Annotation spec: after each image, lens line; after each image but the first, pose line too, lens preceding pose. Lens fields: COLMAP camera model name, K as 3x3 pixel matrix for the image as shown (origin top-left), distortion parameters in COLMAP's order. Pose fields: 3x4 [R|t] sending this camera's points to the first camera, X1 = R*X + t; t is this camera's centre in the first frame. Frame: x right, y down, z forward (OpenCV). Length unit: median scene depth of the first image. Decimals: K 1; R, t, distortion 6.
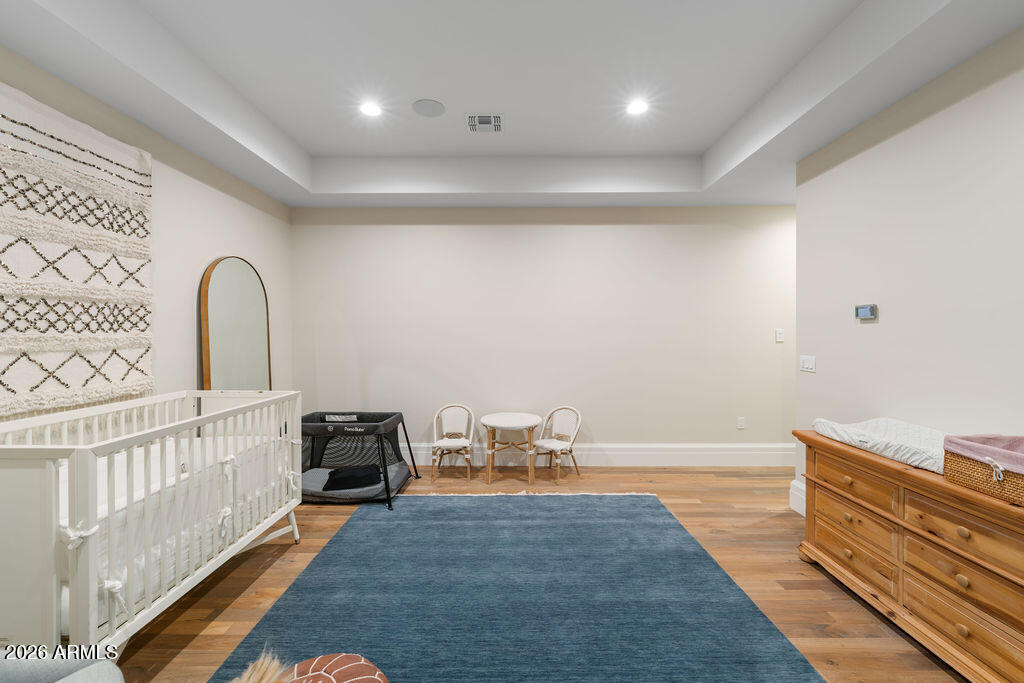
lens RADIAL K [[418.2, 0, 511.6], [0, 418.2, 337.3], [0, 0, 1]] dist [-0.000537, -0.000103]
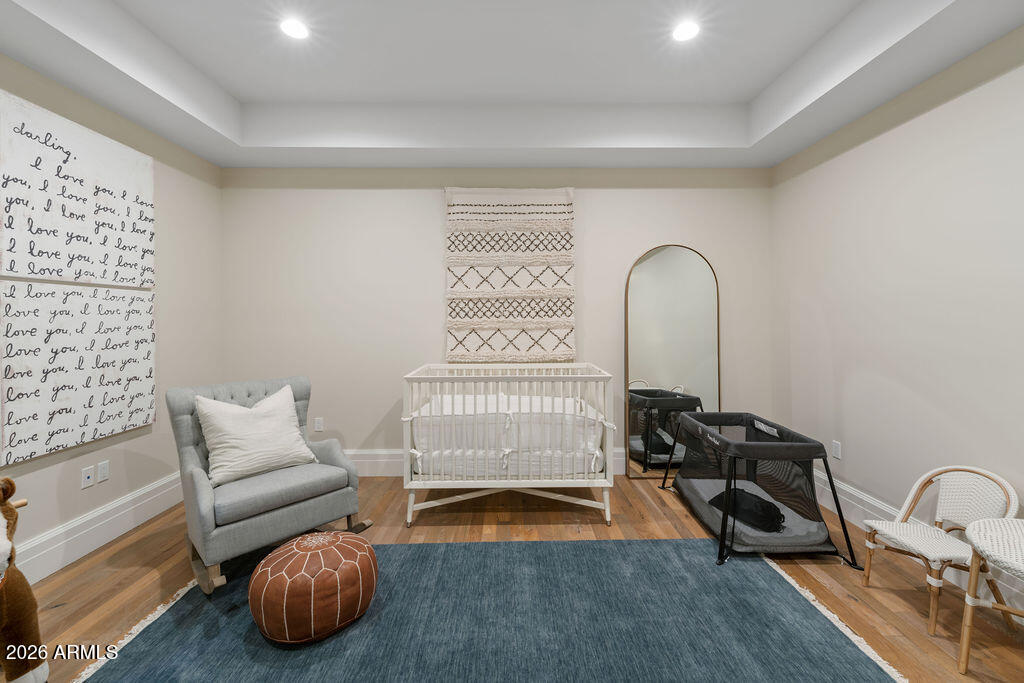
lens RADIAL K [[424.0, 0, 514.2], [0, 424.0, 319.6], [0, 0, 1]] dist [-0.000614, -0.000184]
pose [[0.019908, 0.000971, -0.999801, 0.571113], [-0.004081, 0.999991, 0.000890, -0.005502], [0.999793, 0.004062, 0.019912, 0.840781]]
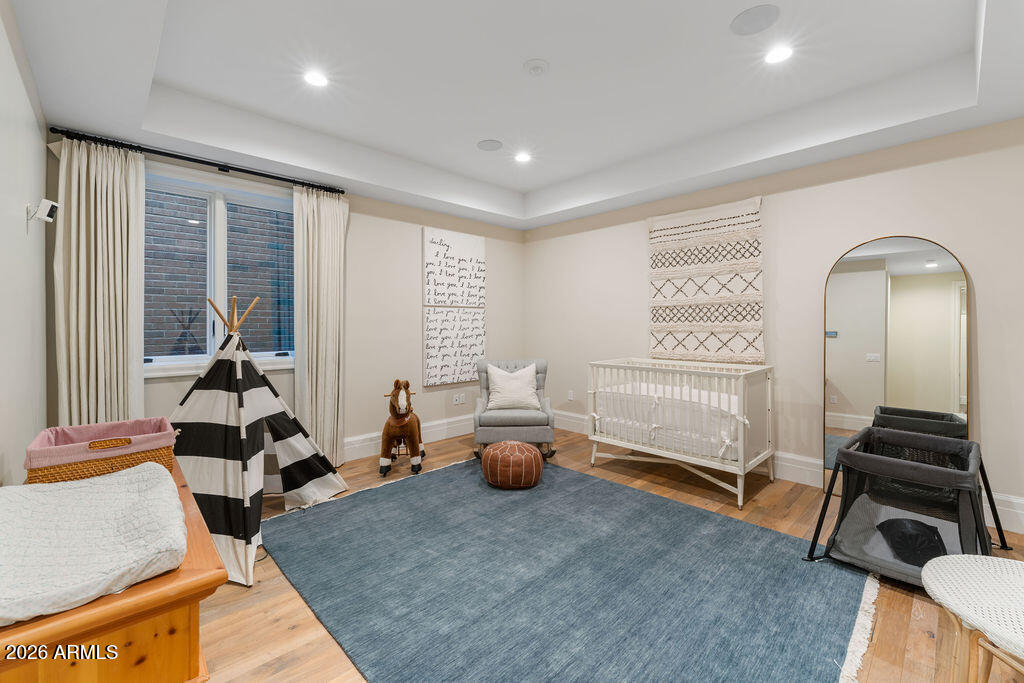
lens RADIAL K [[424.0, 0, 514.2], [0, 424.0, 319.6], [0, 0, 1]] dist [-0.000614, -0.000184]
pose [[-0.715662, -0.004413, -0.698433, 0.805031], [-0.001193, 0.999986, -0.005095, -0.010534], [0.698446, -0.002813, -0.715657, 1.561344]]
